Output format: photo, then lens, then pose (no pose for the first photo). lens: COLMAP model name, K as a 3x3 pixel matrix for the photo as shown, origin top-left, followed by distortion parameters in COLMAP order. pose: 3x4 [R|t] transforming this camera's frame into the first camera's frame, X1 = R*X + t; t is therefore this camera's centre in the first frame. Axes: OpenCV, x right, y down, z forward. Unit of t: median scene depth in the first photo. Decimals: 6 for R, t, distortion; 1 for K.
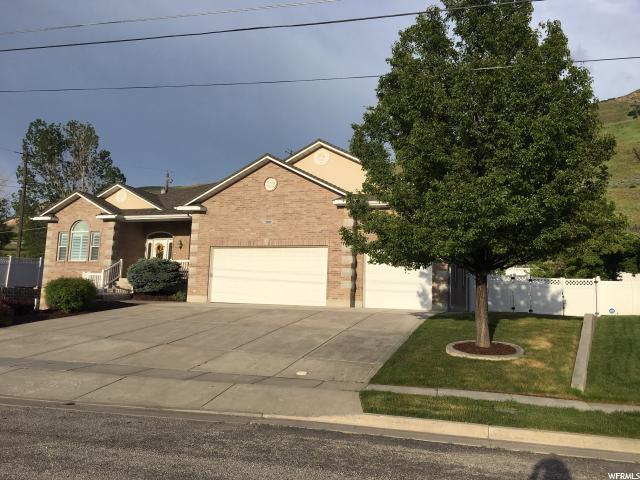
lens RADIAL K [[542.1, 0, 320.0], [0, 542.1, 240.0], [0, 0, 1]] dist [0.075945, -0.104168]
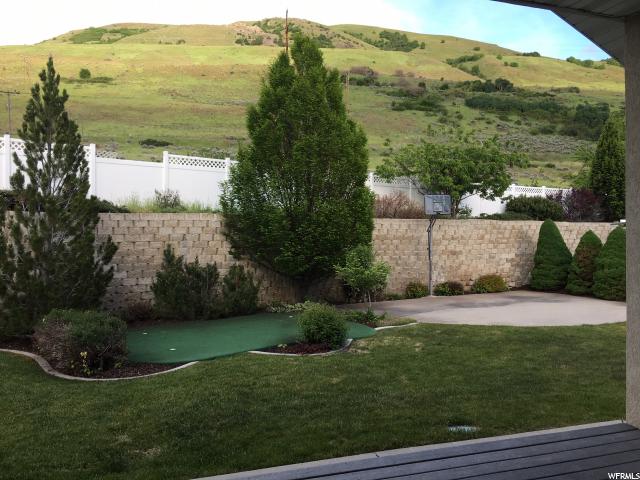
lens RADIAL K [[542.1, 0, 320.0], [0, 542.1, 240.0], [0, 0, 1]] dist [0.075945, -0.104168]
pose [[0.763002, -0.041424, 0.645067, -0.100903], [-0.053551, 0.990463, 0.126945, 0.117936], [-0.644174, -0.131404, 0.753507, 1.849218]]
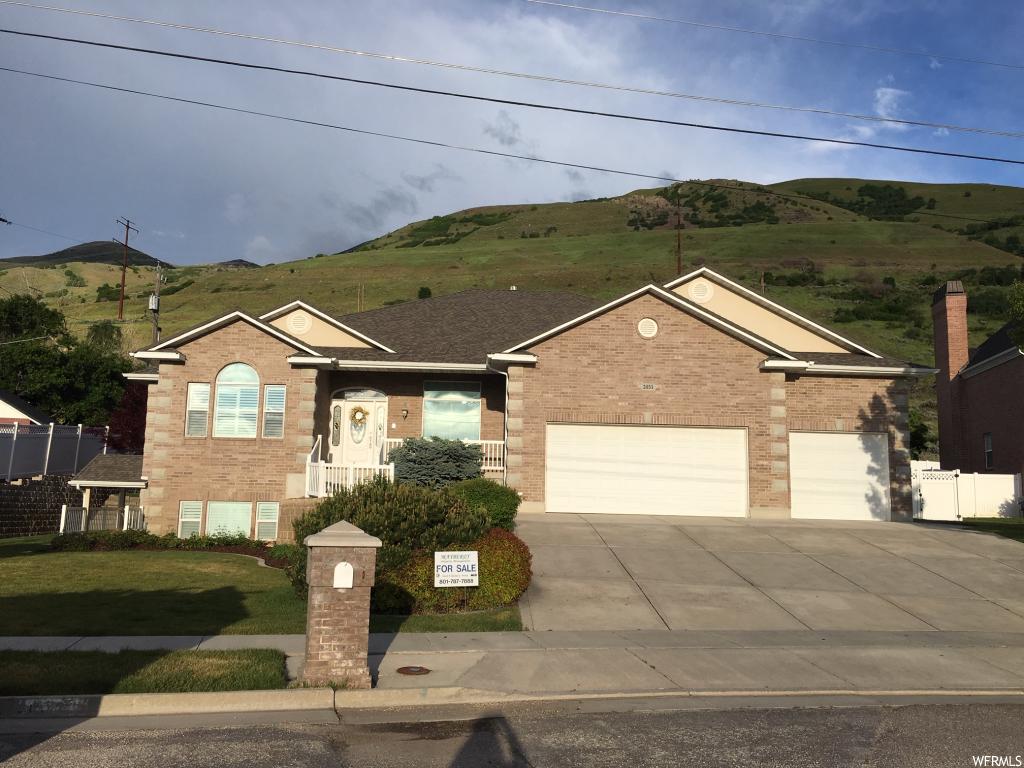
lens RADIAL K [[867.4, 0, 512.0], [0, 867.4, 384.0], [0, 0, 1]] dist [0.075945, -0.104168]
pose [[0.919036, 0.037979, 0.392339, -0.623317], [-0.037310, 0.999260, -0.009333, -0.019717], [-0.392403, -0.006061, 0.919773, 0.108404]]
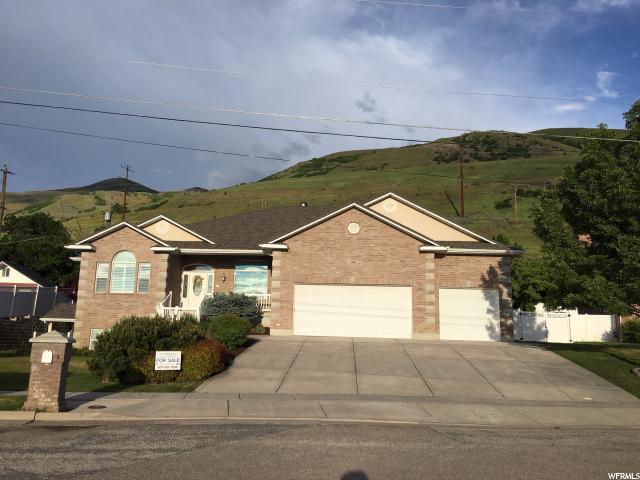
lens RADIAL K [[542.1, 0, 320.0], [0, 542.1, 240.0], [0, 0, 1]] dist [0.075945, -0.104168]
pose [[0.948103, 0.042683, 0.315086, -0.490859], [-0.029650, 0.998499, -0.046043, -0.024241], [-0.316579, 0.034311, 0.947945, -0.030168]]
